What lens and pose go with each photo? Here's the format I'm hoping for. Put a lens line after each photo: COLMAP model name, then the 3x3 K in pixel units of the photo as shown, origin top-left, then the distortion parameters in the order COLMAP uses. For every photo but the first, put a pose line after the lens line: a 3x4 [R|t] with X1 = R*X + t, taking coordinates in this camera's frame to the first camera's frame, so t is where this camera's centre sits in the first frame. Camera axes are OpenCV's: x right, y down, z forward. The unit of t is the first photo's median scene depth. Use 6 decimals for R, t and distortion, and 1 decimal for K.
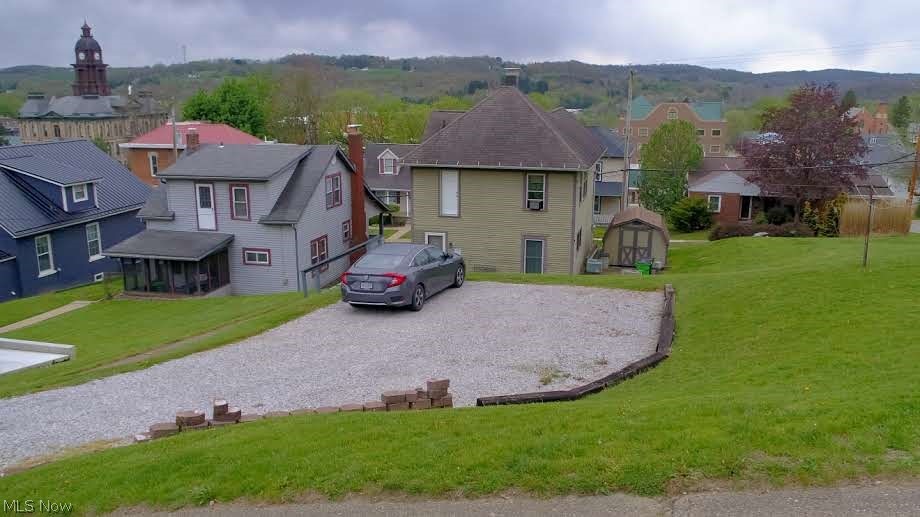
lens RADIAL K [[768.0, 0, 454.6], [0, 768.0, 230.5], [0, 0, 1]] dist [0.018742, -0.001750]
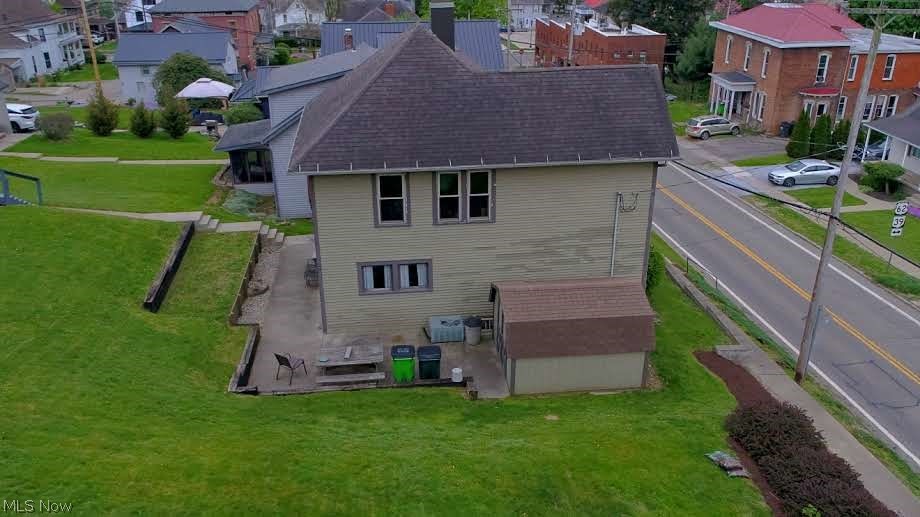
lens RADIAL K [[751.4, 0, 462.6], [0, 751.4, 258.5], [0, 0, 1]] dist [0.007226, -0.006050]
pose [[0.386738, 0.381278, -0.839679, 0.115881], [-0.171074, 0.924385, 0.340948, -0.037336], [0.906183, 0.011790, 0.422722, 0.127166]]
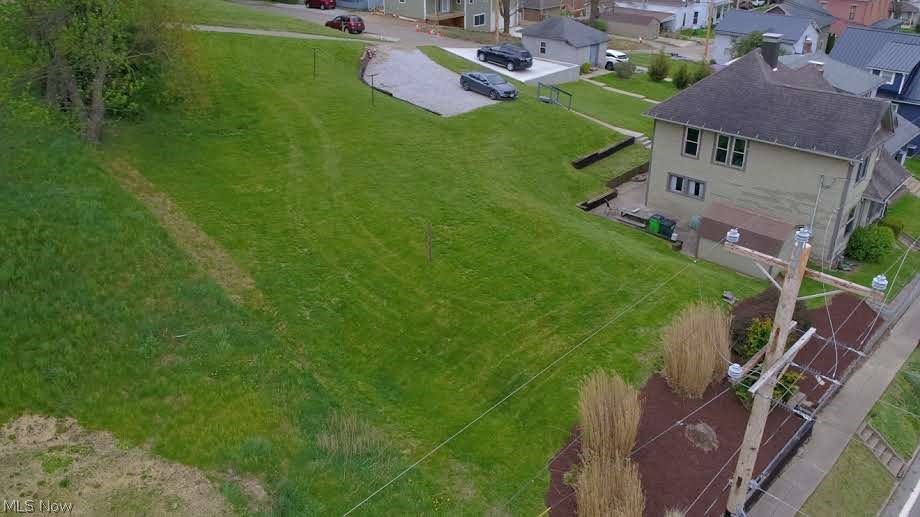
lens RADIAL K [[768.0, 0, 454.6], [0, 768.0, 230.5], [0, 0, 1]] dist [0.018742, -0.001750]
pose [[-0.456887, 0.382585, -0.803046, 0.208314], [-0.161722, 0.852009, 0.497922, -0.073796], [0.874700, 0.357365, -0.327400, 0.178818]]
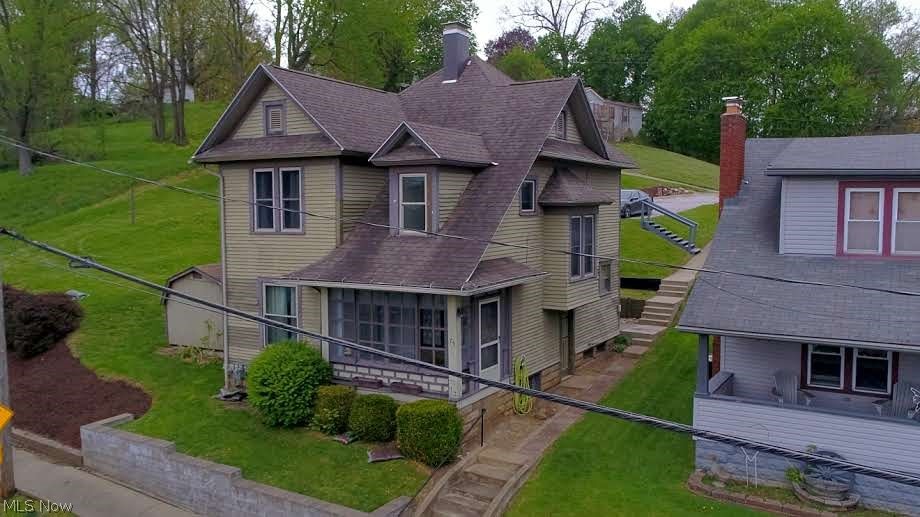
lens RADIAL K [[751.4, 0, 462.6], [0, 751.4, 258.5], [0, 0, 1]] dist [0.007226, -0.006050]
pose [[-0.966598, -0.008036, 0.256170, -0.015419], [0.060866, 0.963717, 0.259895, -0.031033], [-0.248964, 0.266806, -0.931038, 0.273065]]
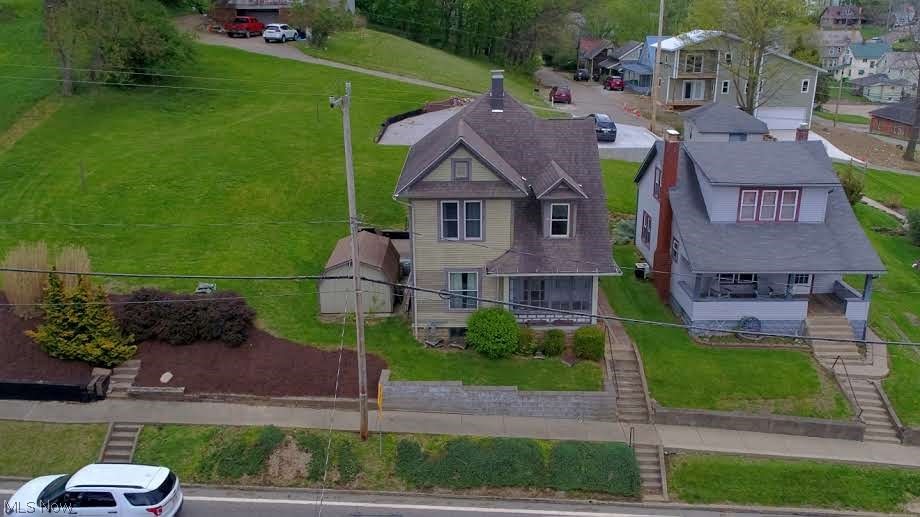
lens RADIAL K [[751.4, 0, 462.6], [0, 751.4, 258.5], [0, 0, 1]] dist [0.007226, -0.006050]
pose [[-0.961890, 0.095025, -0.256394, 0.061489], [-0.042460, 0.874392, 0.483359, -0.074960], [0.270120, 0.475825, -0.837034, 0.311681]]
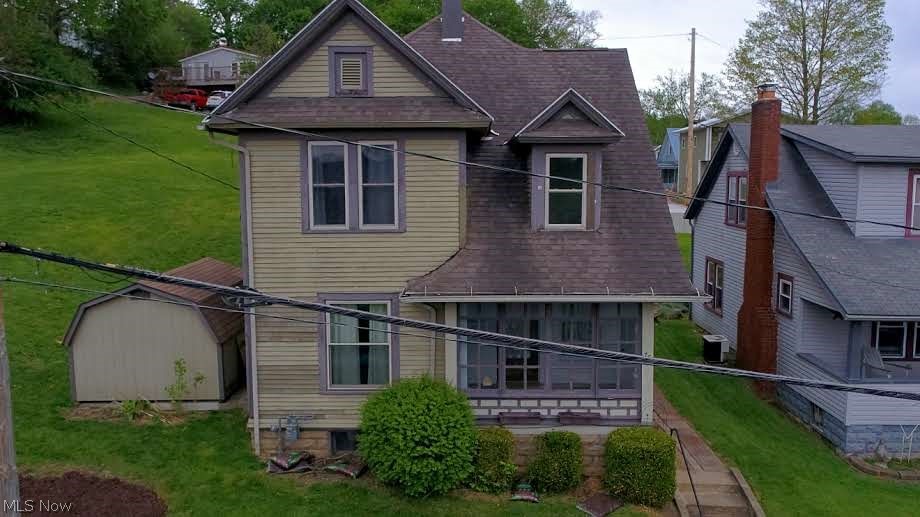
lens RADIAL K [[751.4, 0, 462.6], [0, 751.4, 258.5], [0, 0, 1]] dist [0.007226, -0.006050]
pose [[-0.966271, 0.035769, -0.255031, 0.034166], [-0.042977, 0.954022, 0.296638, -0.029481], [0.253915, 0.297594, -0.920307, 0.257791]]
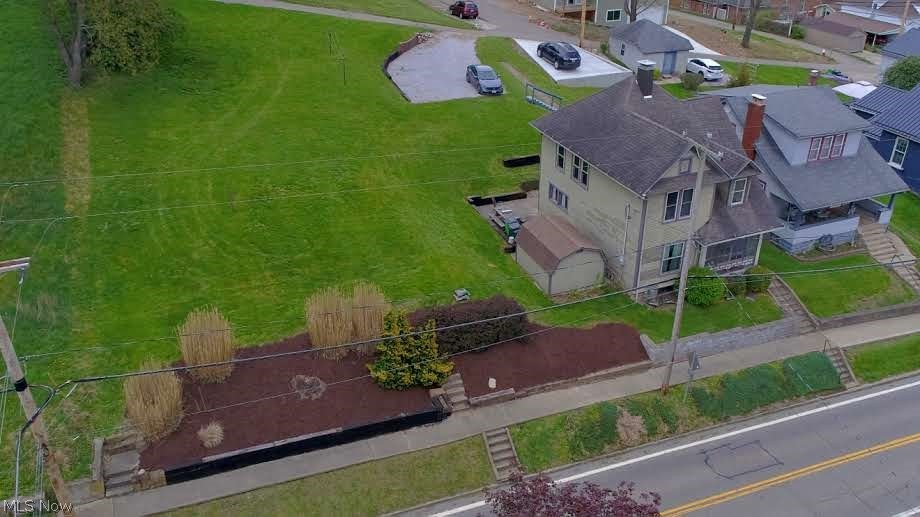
lens RADIAL K [[751.4, 0, 462.6], [0, 751.4, 258.5], [0, 0, 1]] dist [0.007226, -0.006050]
pose [[-0.784256, 0.305489, -0.540018, 0.155563], [-0.113694, 0.784882, 0.609125, -0.101445], [0.609932, 0.539107, -0.580816, 0.269448]]
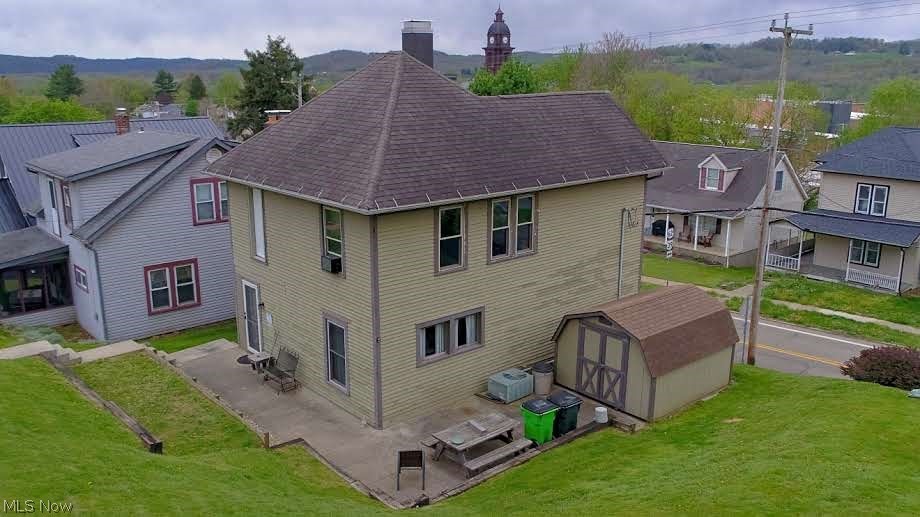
lens RADIAL K [[751.4, 0, 462.6], [0, 751.4, 258.5], [0, 0, 1]] dist [0.007226, -0.006050]
pose [[0.840401, 0.136055, -0.524610, 0.070651], [-0.105044, 0.990512, 0.088609, -0.014355], [0.531688, -0.019360, 0.846719, 0.091116]]
